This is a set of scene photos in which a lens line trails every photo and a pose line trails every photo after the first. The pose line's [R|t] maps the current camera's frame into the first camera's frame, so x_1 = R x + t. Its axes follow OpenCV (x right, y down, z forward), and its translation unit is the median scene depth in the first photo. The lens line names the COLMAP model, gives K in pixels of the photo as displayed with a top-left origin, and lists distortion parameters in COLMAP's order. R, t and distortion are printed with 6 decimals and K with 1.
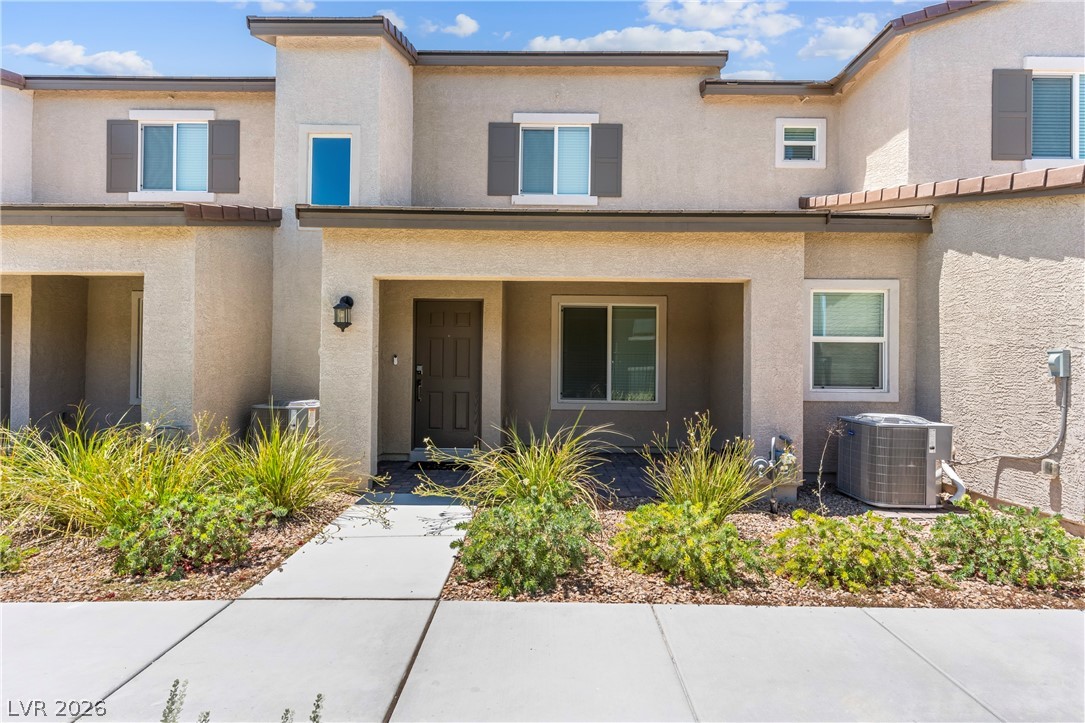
lens RADIAL K [[529.2, 0, 541.8], [0, 529.2, 359.3], [0, 0, 1]] dist [0.004136, -0.000065]
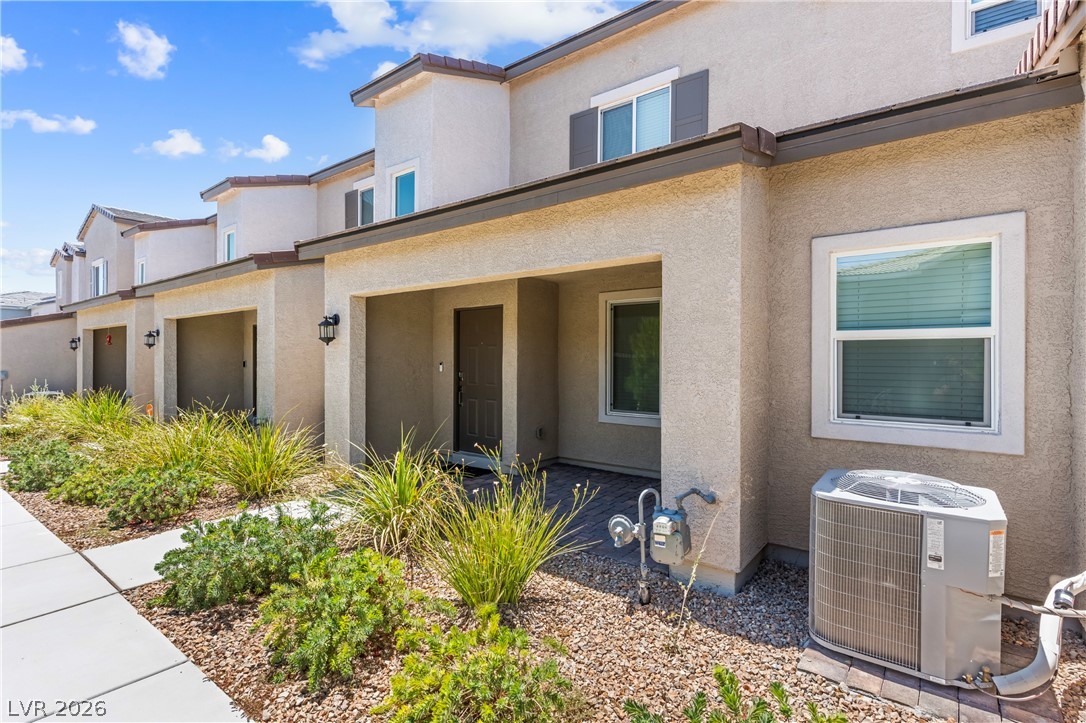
lens RADIAL K [[514.2, 0, 544.1], [0, 514.2, 357.0], [0, 0, 1]] dist [0.001423, 0.001174]
pose [[0.802482, -0.010600, -0.596582, 0.596021], [0.010380, 0.999939, -0.003804, -0.015111], [0.596586, -0.003140, 0.802543, 0.334287]]
